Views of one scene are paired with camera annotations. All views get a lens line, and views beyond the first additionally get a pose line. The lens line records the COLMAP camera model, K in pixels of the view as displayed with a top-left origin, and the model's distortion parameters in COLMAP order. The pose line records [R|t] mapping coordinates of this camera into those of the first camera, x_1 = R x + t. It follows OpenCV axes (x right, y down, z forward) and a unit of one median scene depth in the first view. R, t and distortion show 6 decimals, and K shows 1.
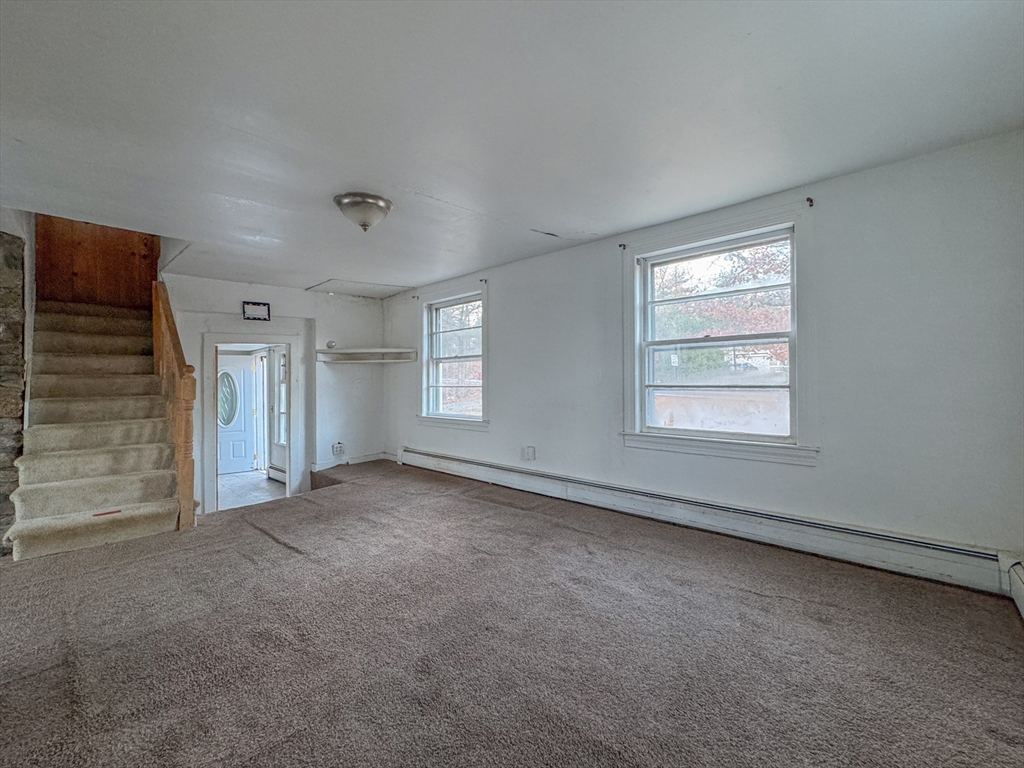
lens RADIAL K [[439.8, 0, 517.7], [0, 439.8, 373.2], [0, 0, 1]] dist [-0.001356, 0.000006]
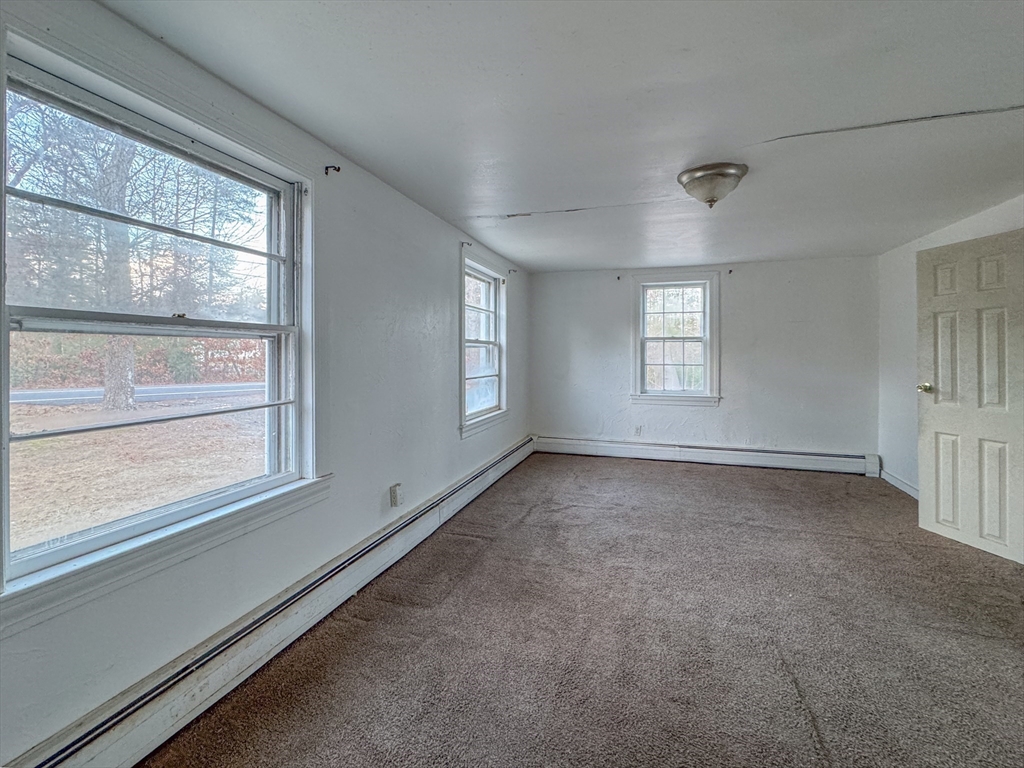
lens RADIAL K [[452.7, 0, 519.2], [0, 452.7, 355.2], [0, 0, 1]] dist [-0.014525, -0.000026]
pose [[-0.440234, 0.010999, 0.897816, -0.738501], [-0.007599, 0.999844, -0.015975, -0.013639], [-0.897851, -0.013856, -0.440081, 1.311479]]
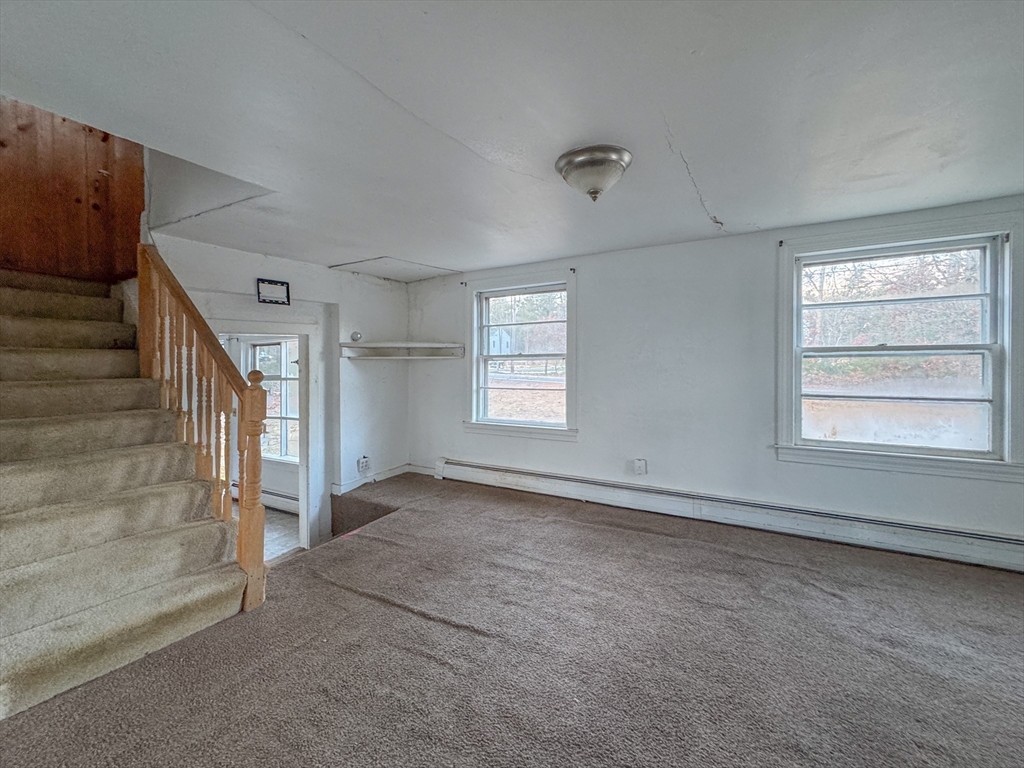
lens RADIAL K [[432.5, 0, 511.4], [0, 432.5, 364.2], [0, 0, 1]] dist [0.003311, 0.000669]
pose [[0.973665, 0.007677, 0.227853, -0.496496], [-0.010406, 0.999888, 0.010777, -0.038964], [-0.227745, -0.012865, 0.973636, 0.237322]]
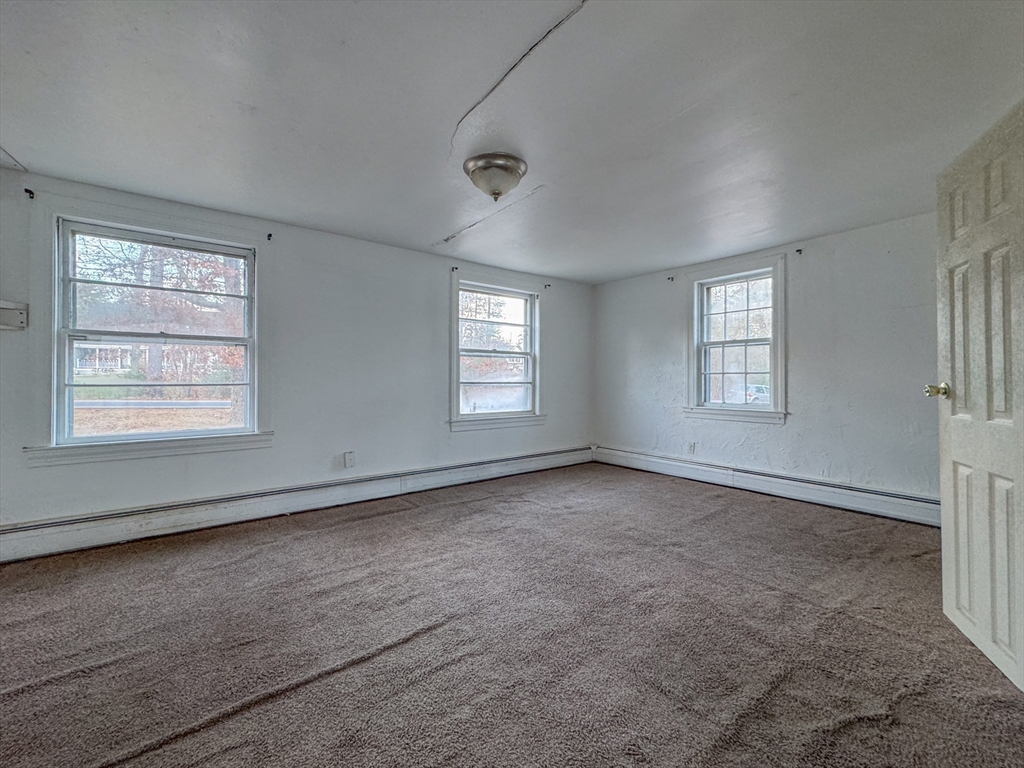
lens RADIAL K [[436.9, 0, 512.0], [0, 436.9, 384.0], [0, 0, 1]] dist [0.001037, 0.000255]
pose [[0.142687, 0.005543, 0.989752, -0.913799], [-0.014772, 0.999885, -0.003470, 0.033115], [-0.989658, -0.014126, 0.142752, 0.641829]]
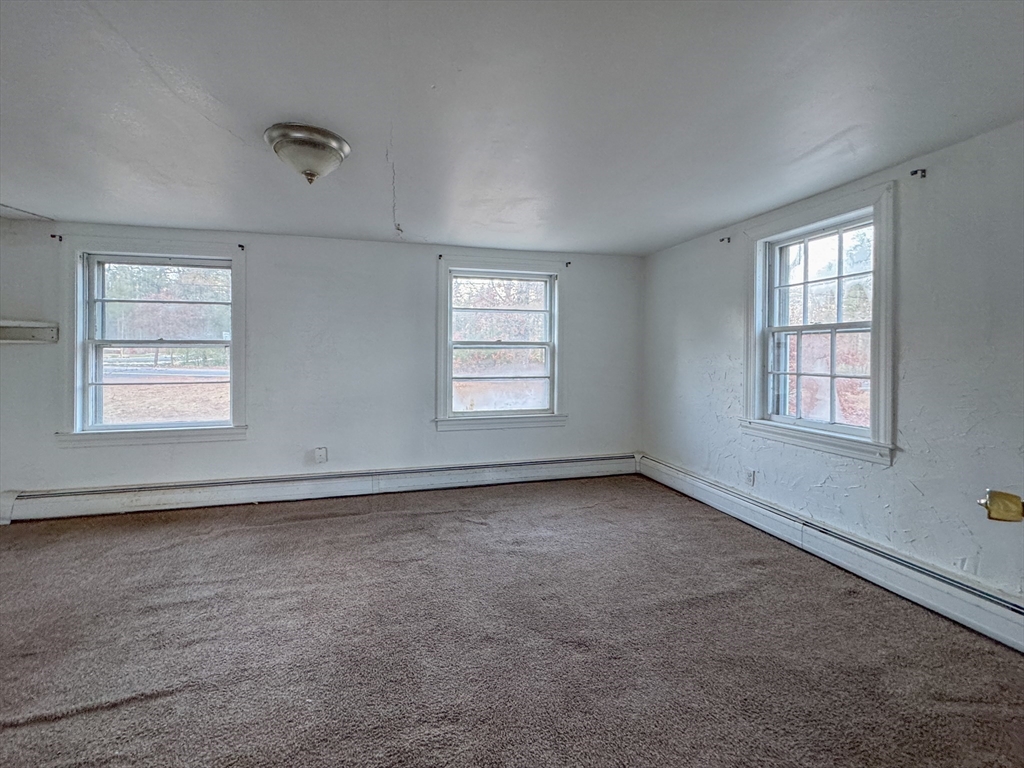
lens RADIAL K [[418.0, 0, 492.7], [0, 418.0, 358.7], [0, 0, 1]] dist [-0.000466, -0.000112]
pose [[0.540912, 0.002499, 0.841076, -0.580641], [-0.019996, 0.999751, 0.009889, -0.036284], [-0.840842, -0.022168, 0.540827, 0.283184]]
